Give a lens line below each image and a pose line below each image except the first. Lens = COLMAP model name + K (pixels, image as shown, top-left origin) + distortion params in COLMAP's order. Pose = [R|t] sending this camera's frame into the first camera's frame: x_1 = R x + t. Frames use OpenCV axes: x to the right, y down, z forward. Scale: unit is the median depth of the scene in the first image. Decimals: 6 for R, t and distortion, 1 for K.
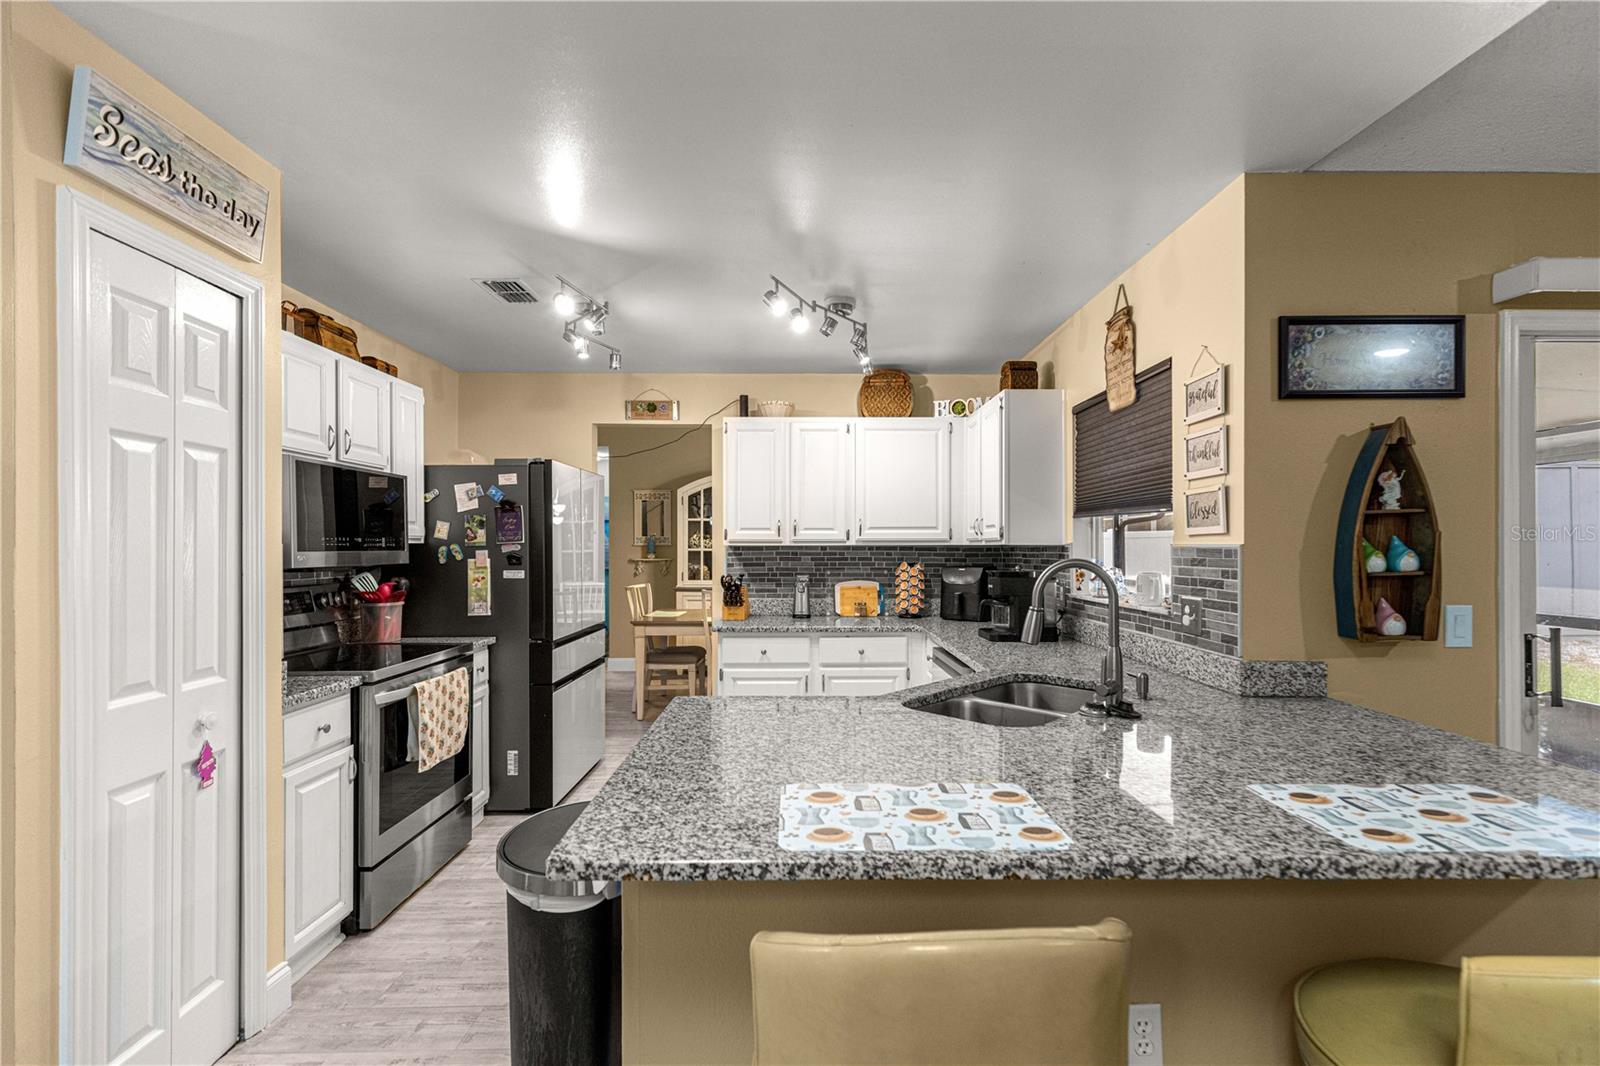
lens RADIAL K [[720.5, 0, 820.7], [0, 720.5, 538.8], [0, 0, 1]] dist [0.007847, -0.000878]
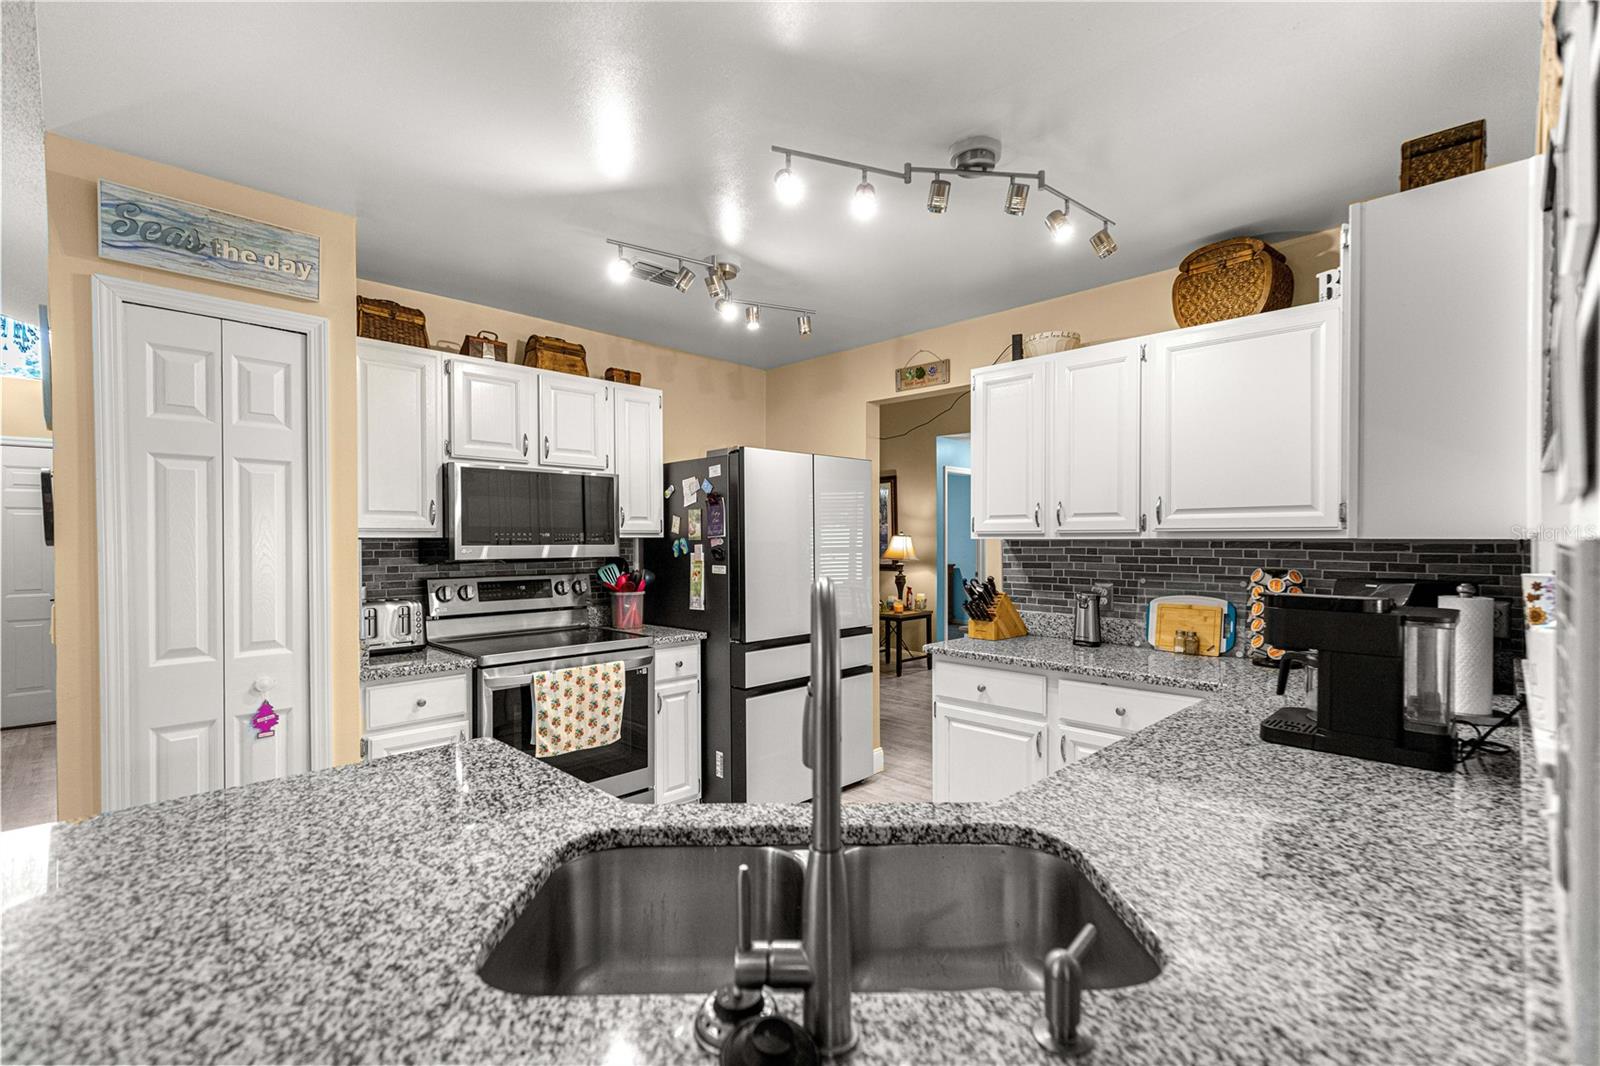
lens RADIAL K [[720.5, 0, 803.3], [0, 720.5, 543.2], [0, 0, 1]] dist [0.007847, -0.000878]
pose [[0.694703, 0.004507, -0.719282, 0.344616], [0.008299, 0.999864, 0.014281, 0.001117], [0.719248, -0.015891, 0.694571, 0.413995]]
